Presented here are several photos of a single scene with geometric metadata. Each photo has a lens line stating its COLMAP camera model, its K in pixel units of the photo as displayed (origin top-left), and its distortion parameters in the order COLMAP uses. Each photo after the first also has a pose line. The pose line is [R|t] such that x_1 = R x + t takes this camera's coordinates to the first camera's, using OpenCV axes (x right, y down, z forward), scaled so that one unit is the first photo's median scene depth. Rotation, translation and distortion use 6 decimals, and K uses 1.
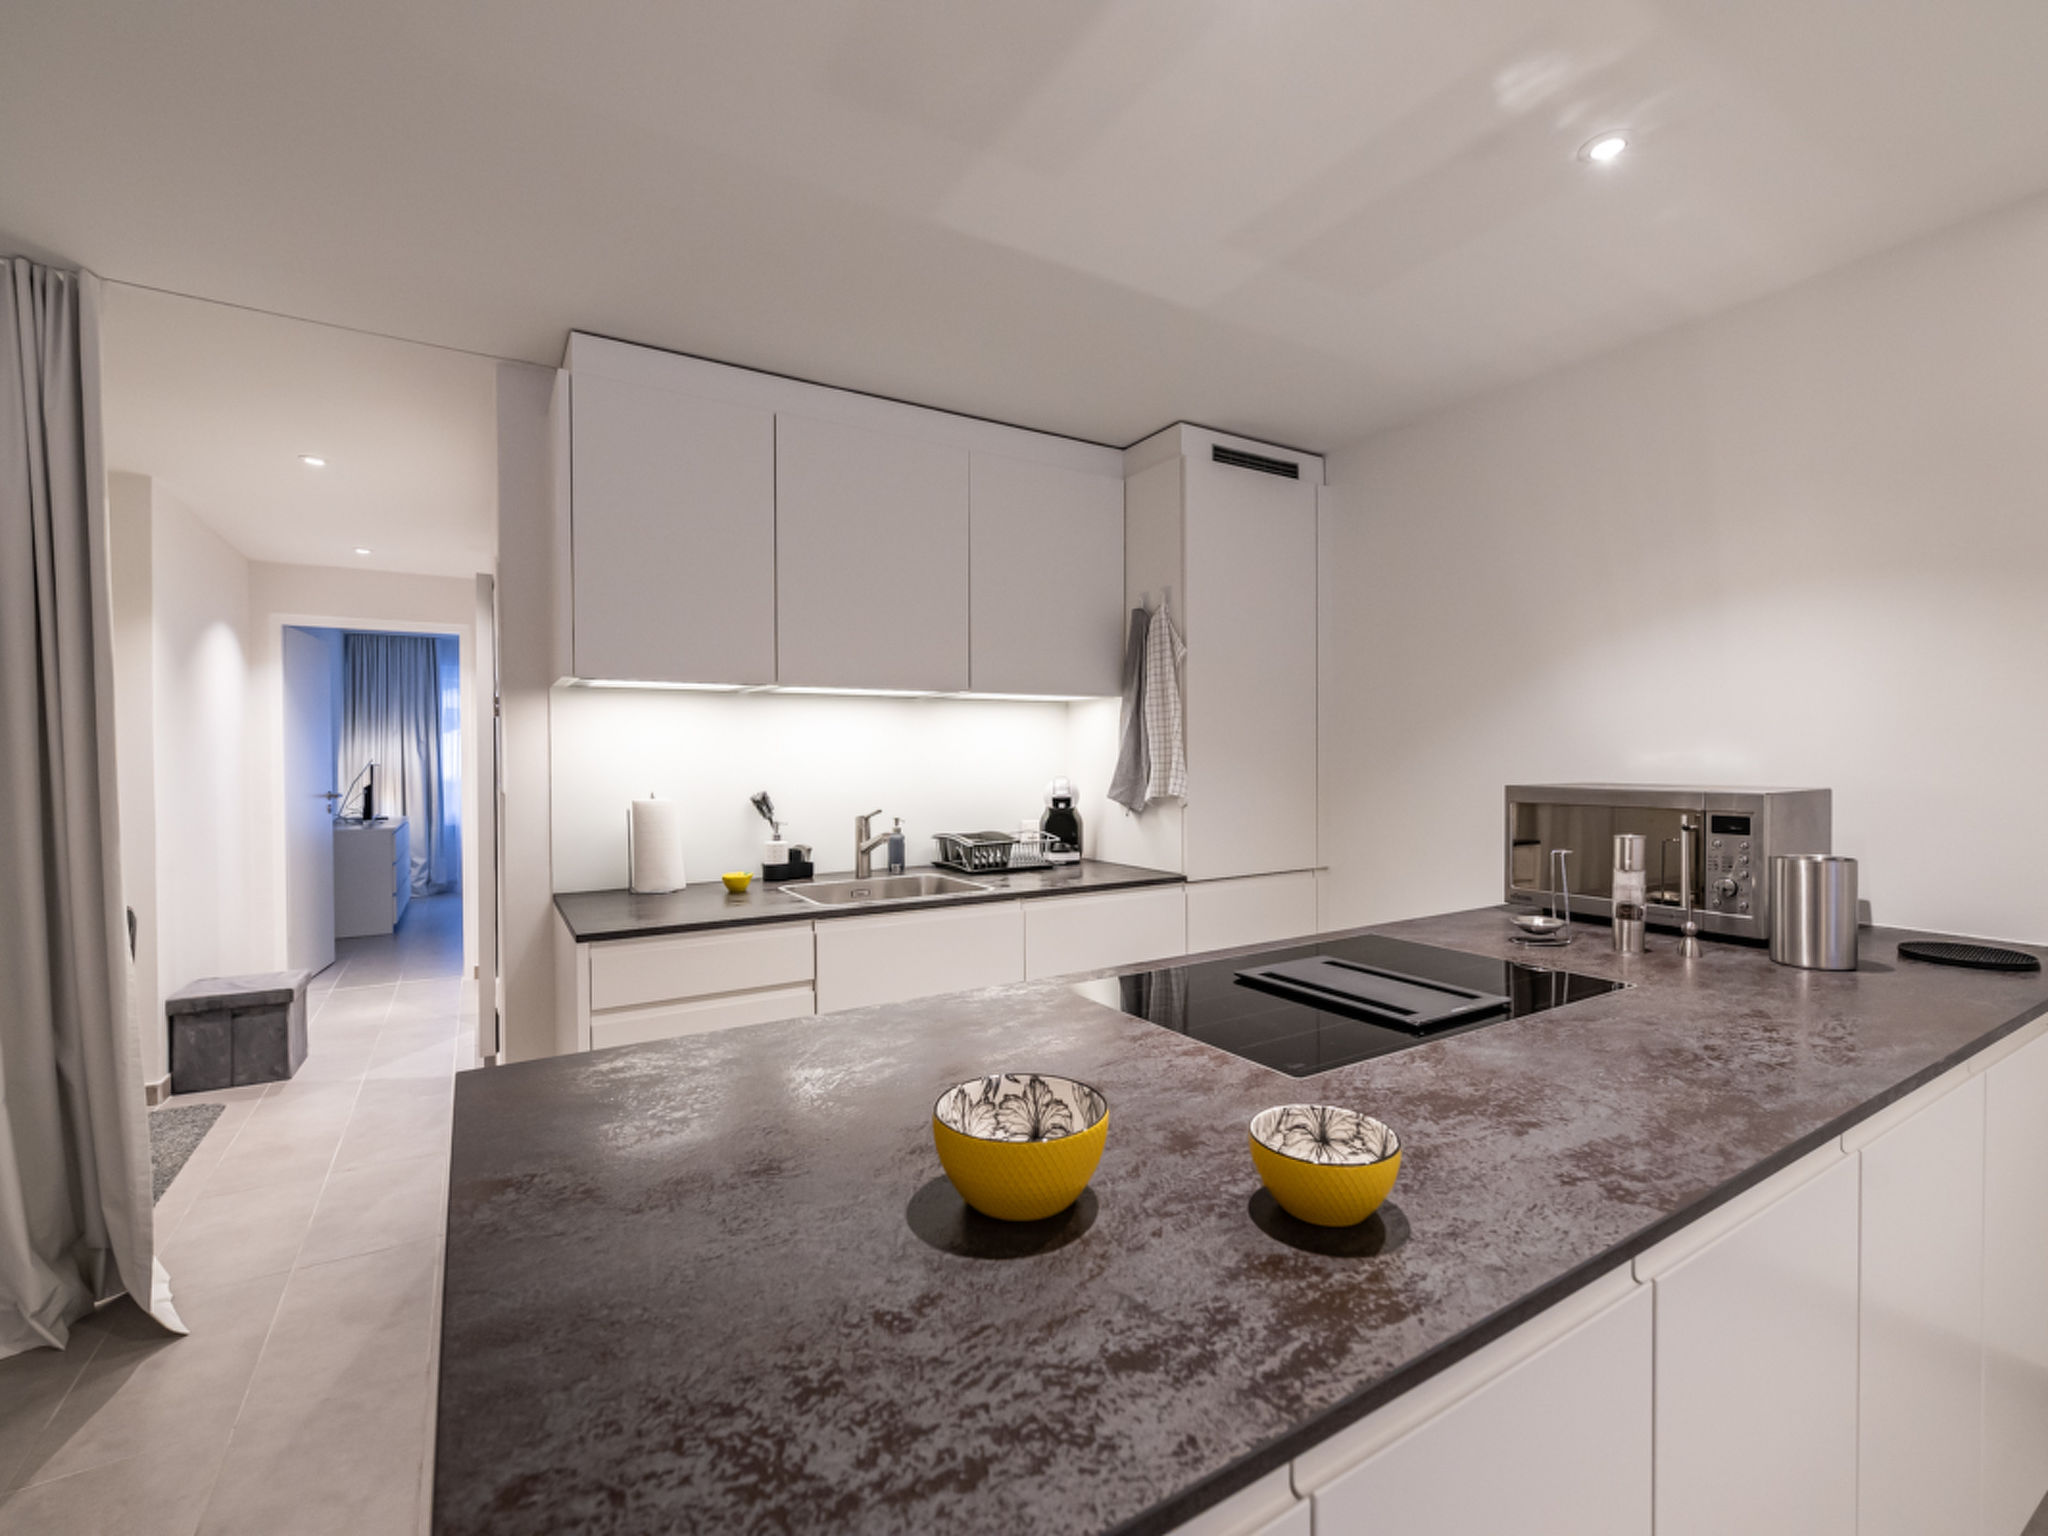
lens RADIAL K [[906.8, 0, 1031.4], [0, 906.8, 768.2], [0, 0, 1]] dist [-0.000142, -0.000043]
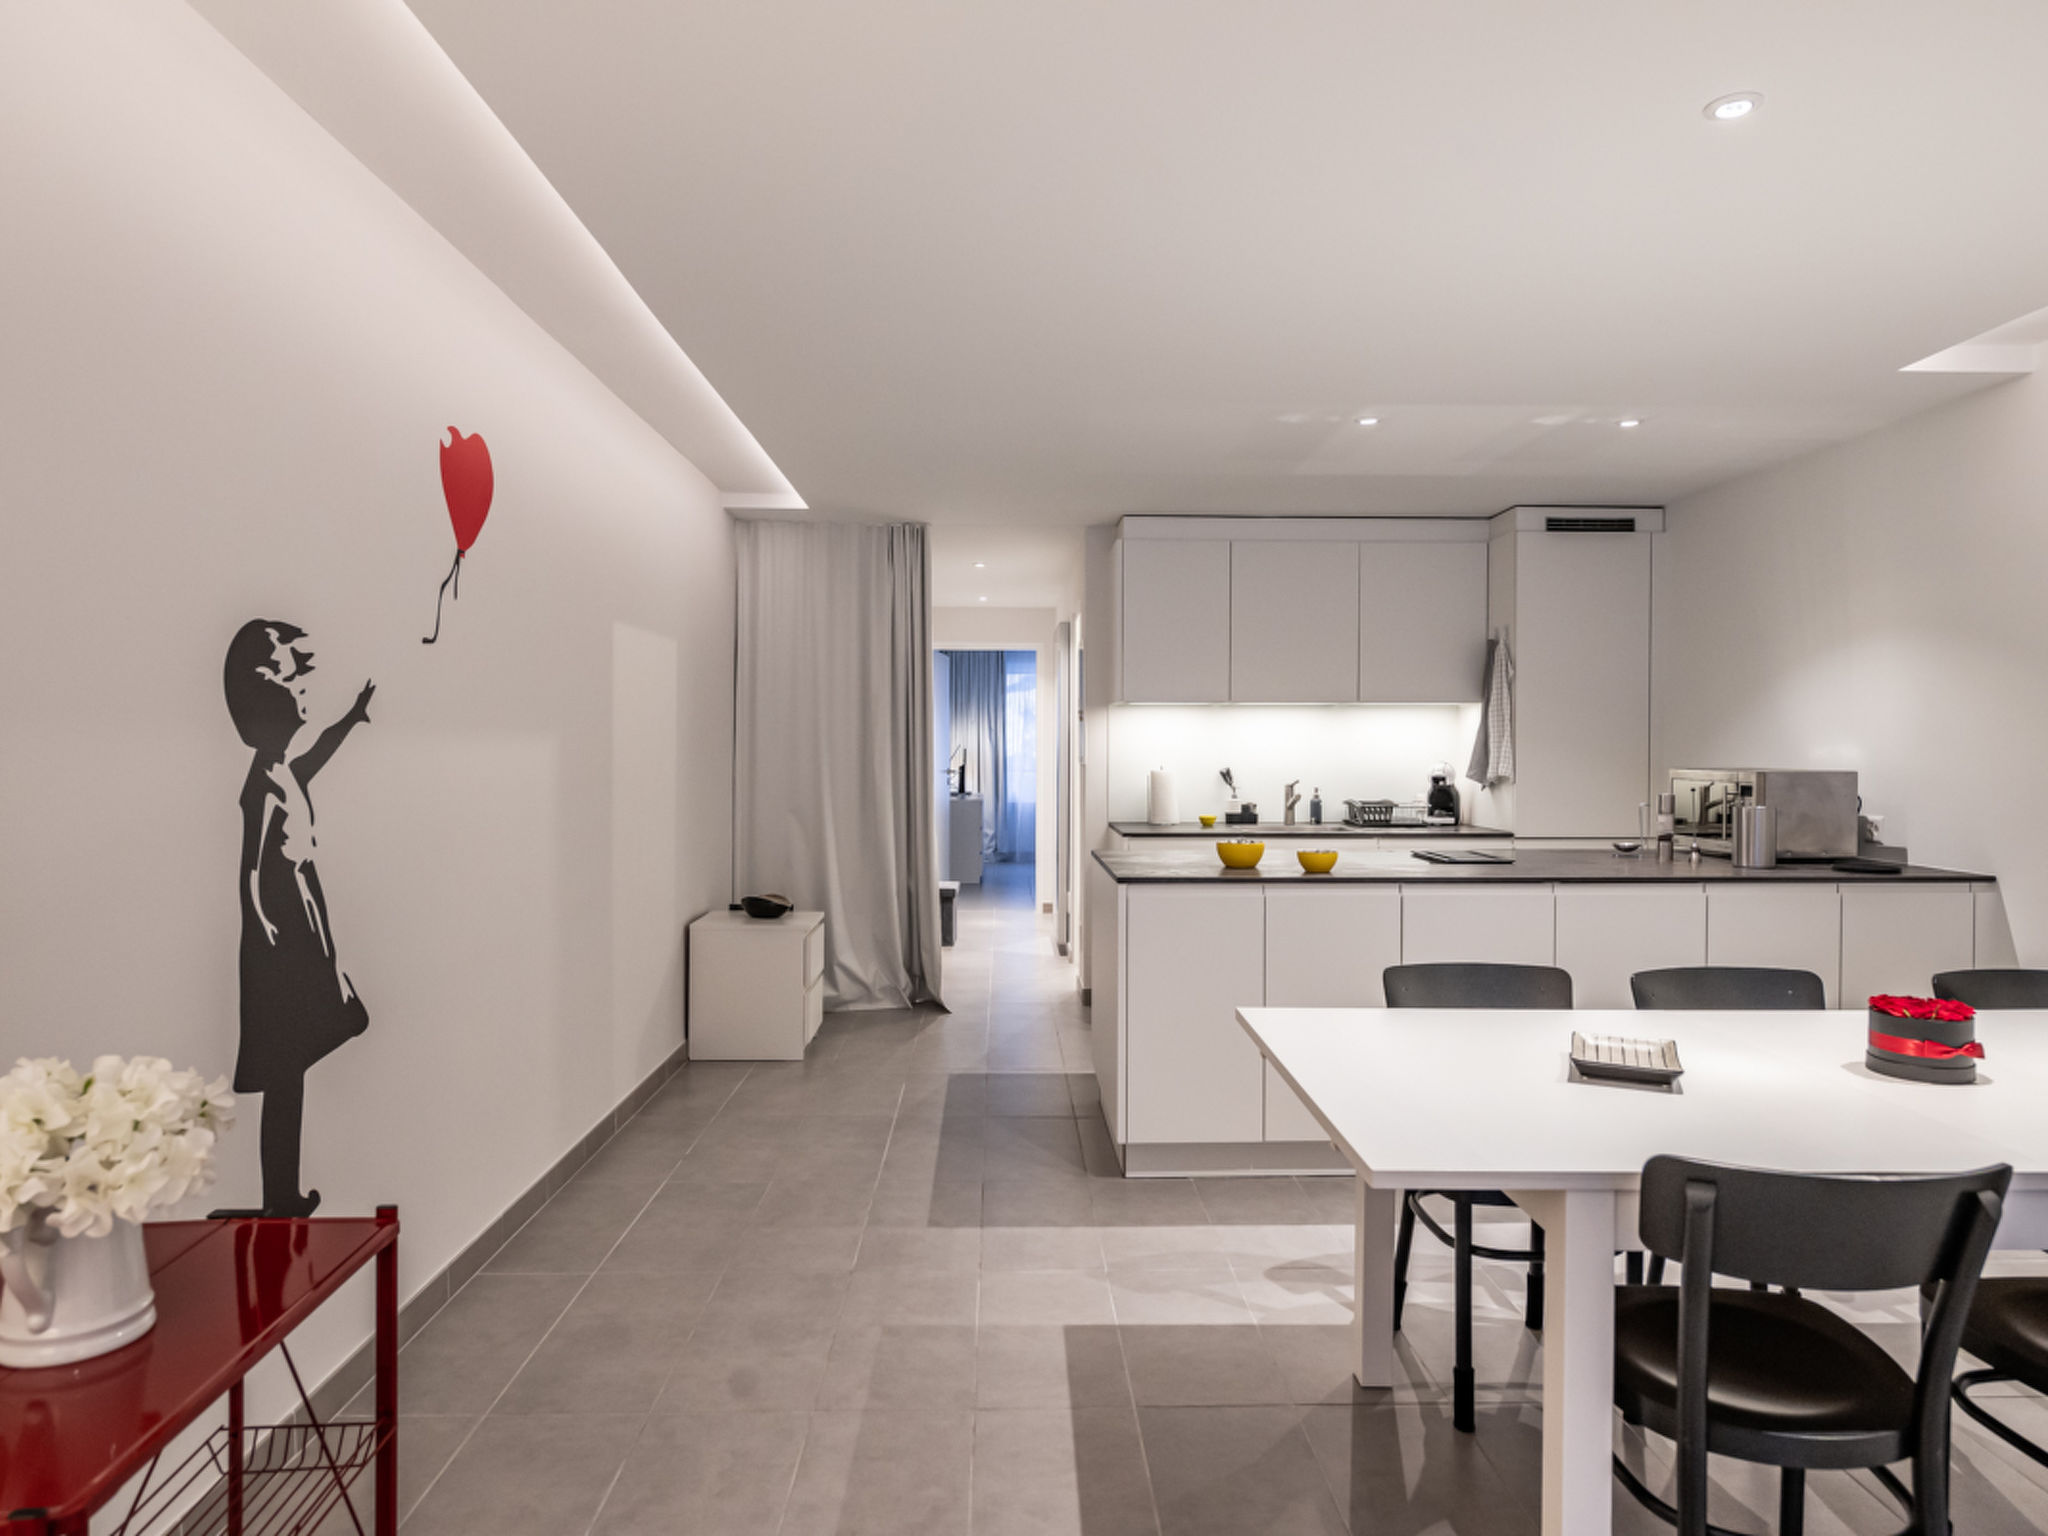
lens RADIAL K [[1226.6, 0, 1033.2], [0, 1226.6, 760.9], [0, 0, 1]] dist [-0.002039, 0.003052]
pose [[0.866918, 0.014638, -0.498236, 0.449099], [-0.014518, 0.999886, 0.004115, 0.010023], [0.498240, 0.003666, 0.867032, -0.964064]]
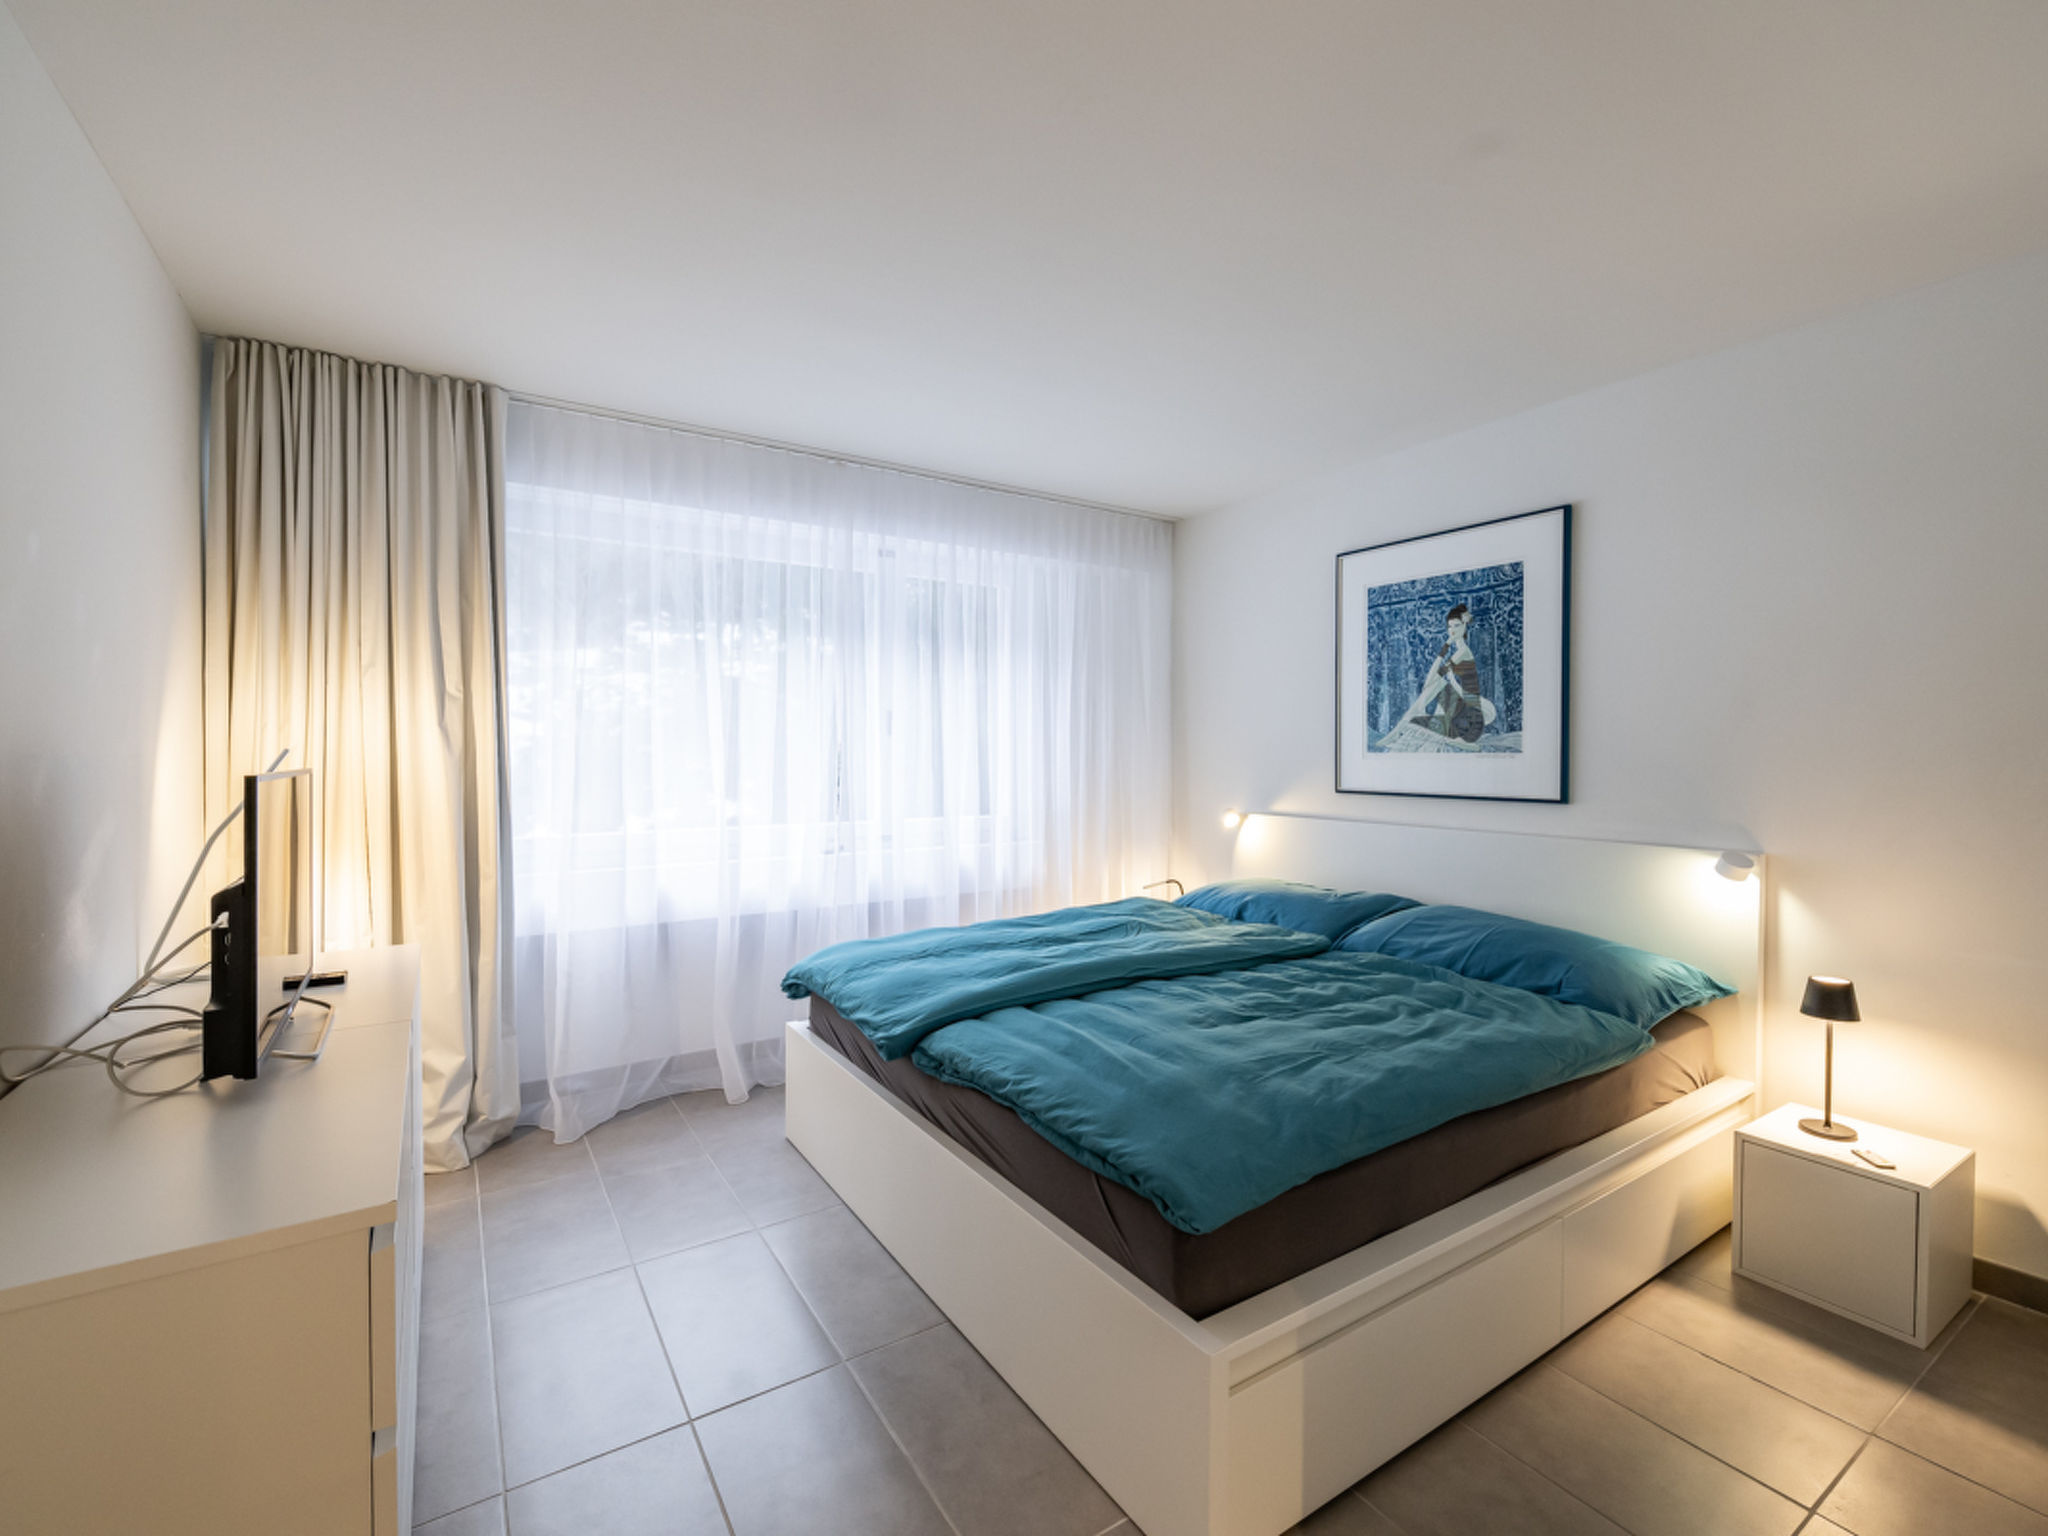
lens RADIAL K [[906.8, 0, 1027.2], [0, 906.8, 758.6], [0, 0, 1]] dist [-0.000142, -0.000043]
pose [[0.999571, 0.007865, 0.028203, -1.351854], [-0.007767, 0.999963, -0.003585, -0.016737], [-0.028231, 0.003365, 0.999596, 1.902467]]
